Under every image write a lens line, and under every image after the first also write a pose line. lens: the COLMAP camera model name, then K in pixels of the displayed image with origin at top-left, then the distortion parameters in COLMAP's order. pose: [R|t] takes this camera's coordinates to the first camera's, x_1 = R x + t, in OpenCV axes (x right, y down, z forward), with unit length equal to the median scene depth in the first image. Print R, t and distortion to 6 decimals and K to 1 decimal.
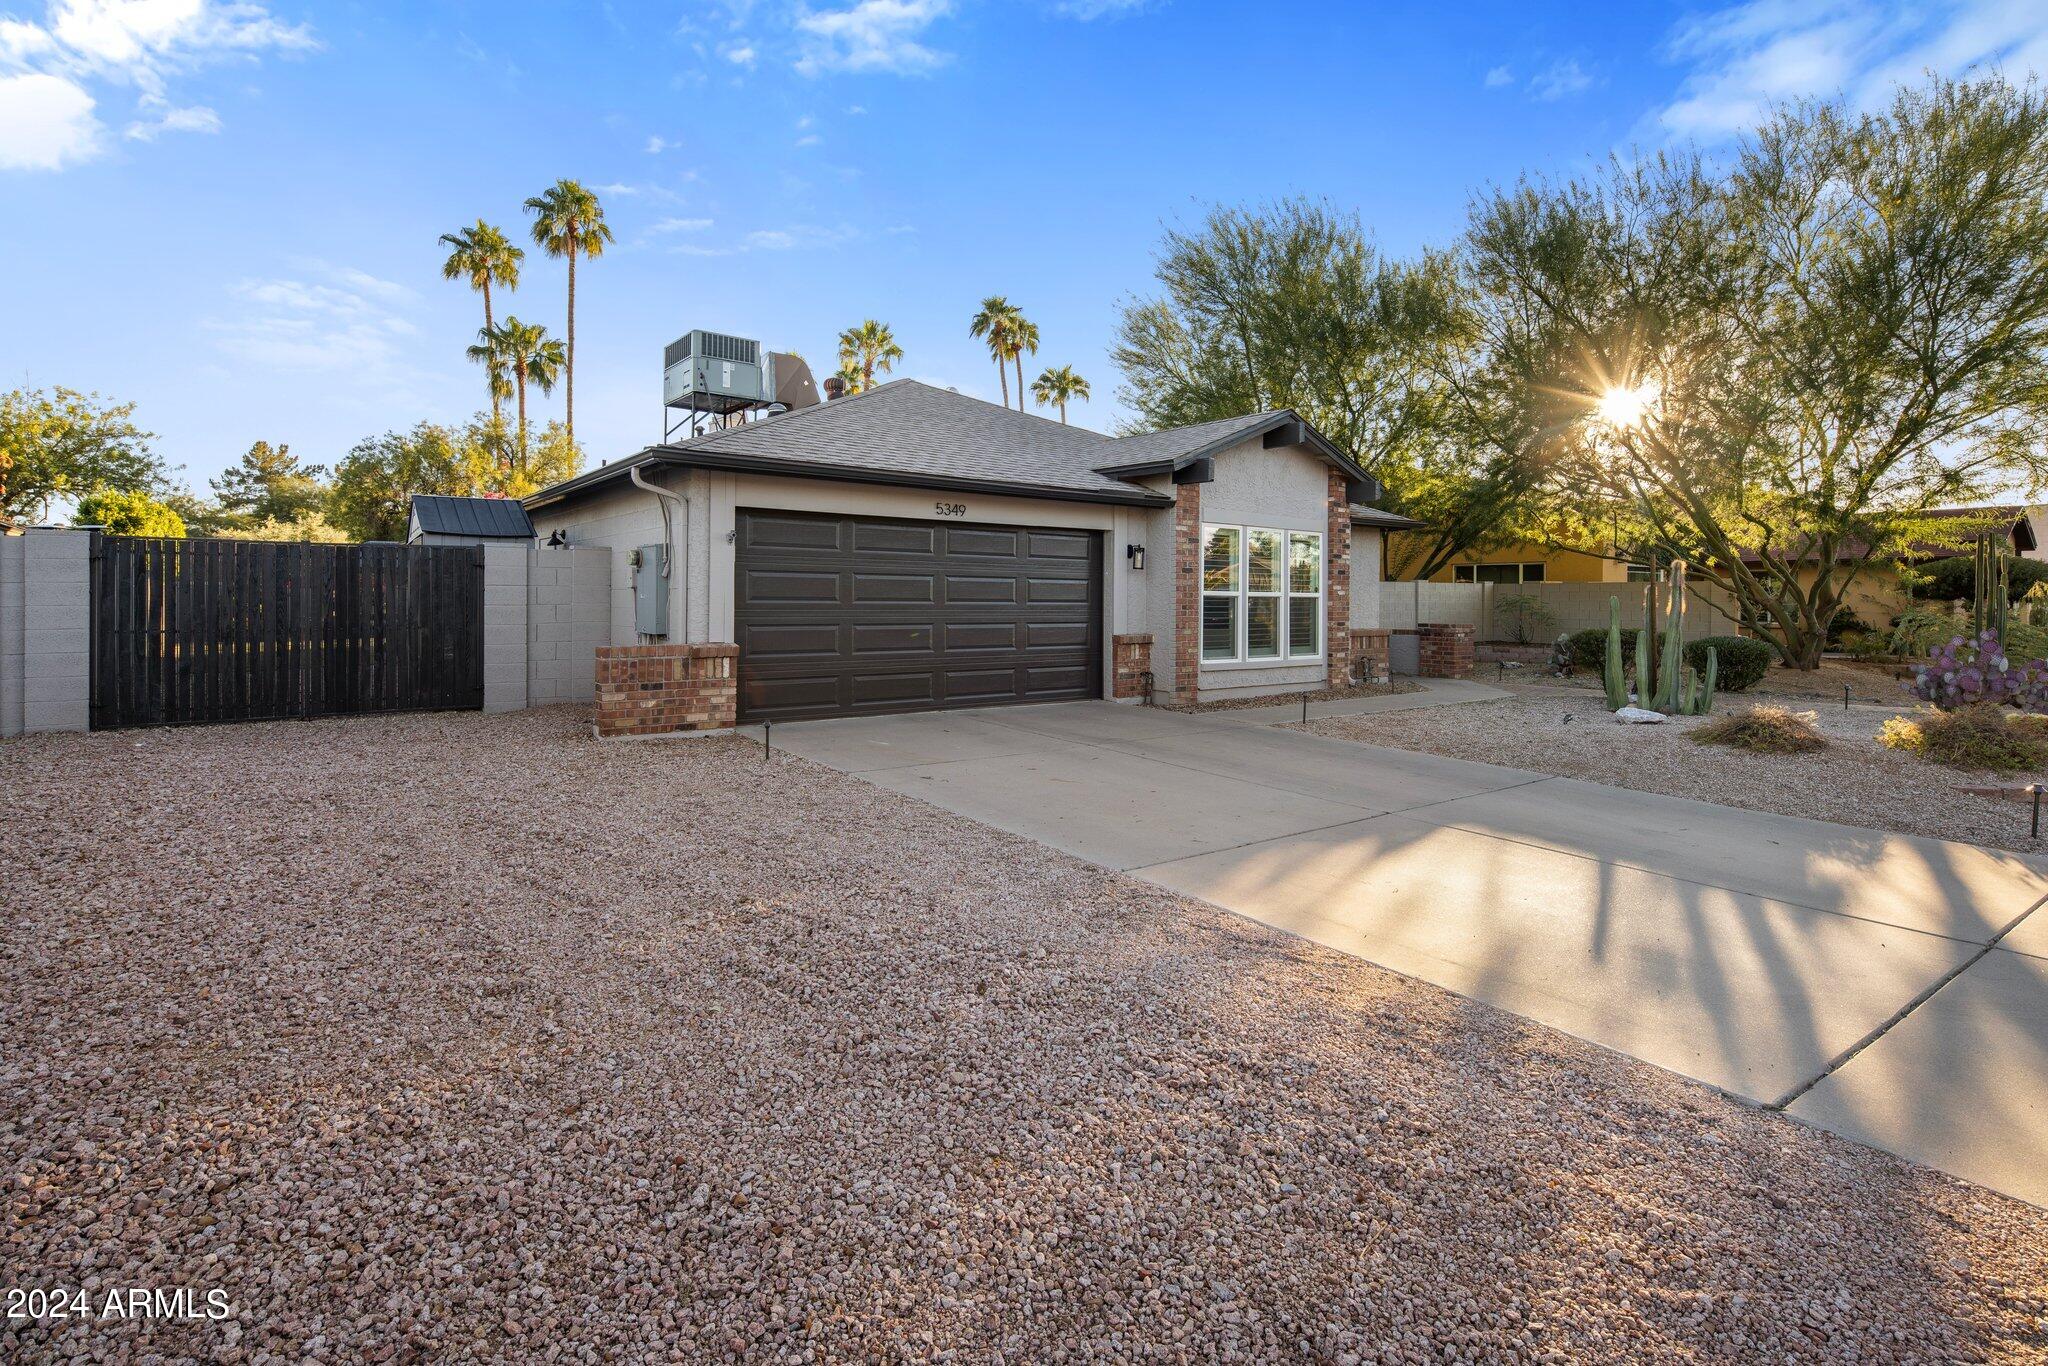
lens RADIAL K [[1002.3, 0, 1025.2], [0, 1002.3, 692.8], [0, 0, 1]] dist [0.006360, -0.000251]
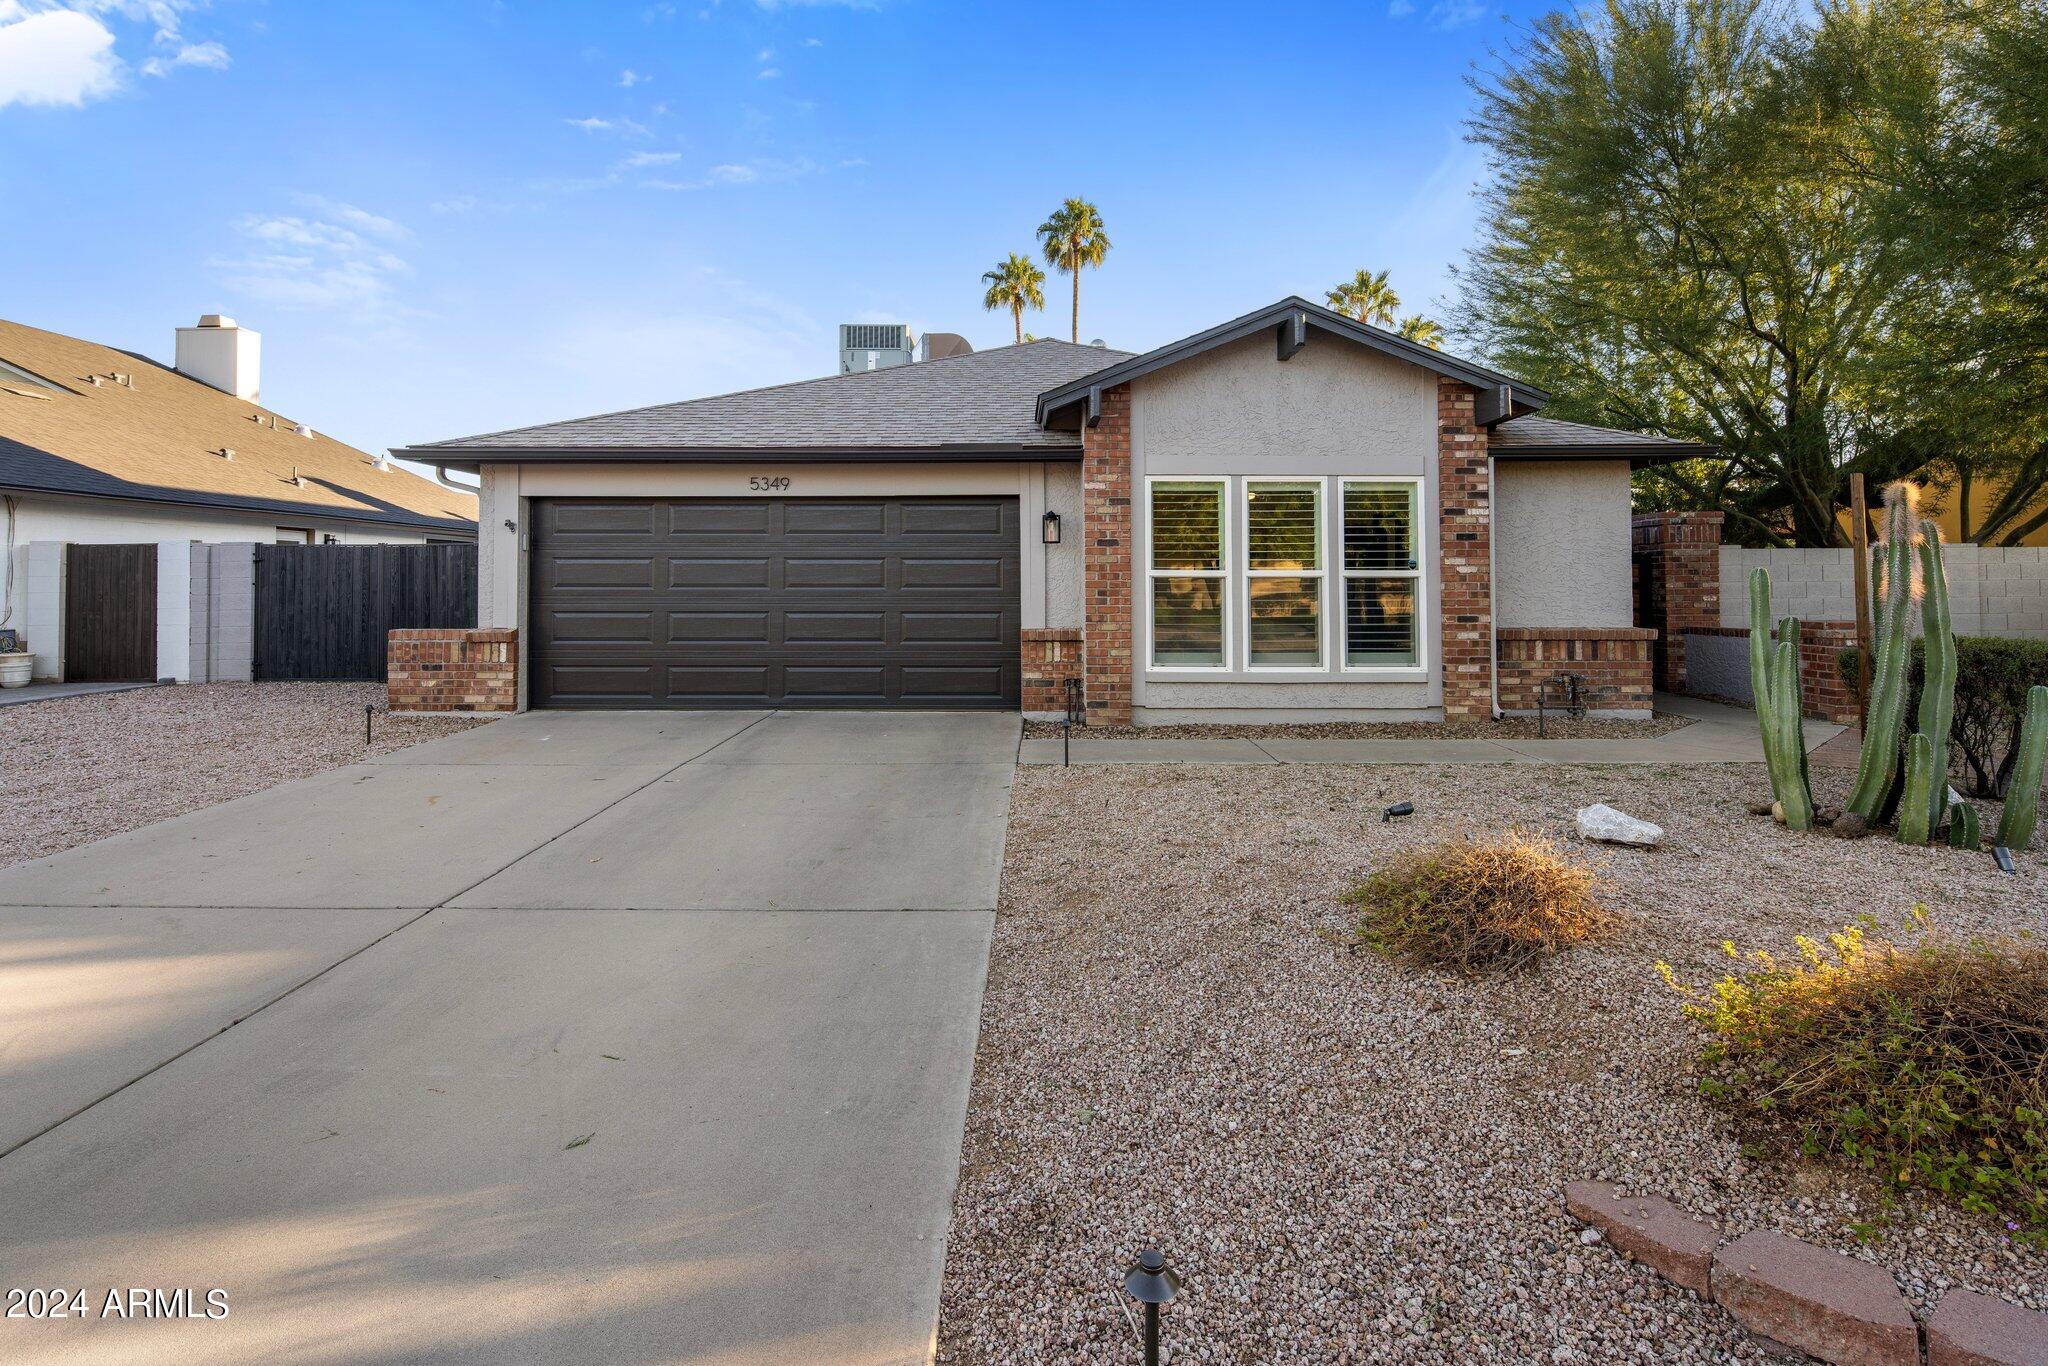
lens RADIAL K [[1002.3, 0, 1022.3], [0, 1002.3, 660.7], [0, 0, 1]] dist [0.006360, -0.000251]
pose [[0.778905, 0.040744, -0.625817, 0.572064], [-0.051406, 0.998677, 0.001038, -0.033868], [0.625031, 0.031362, 0.779970, 0.393011]]
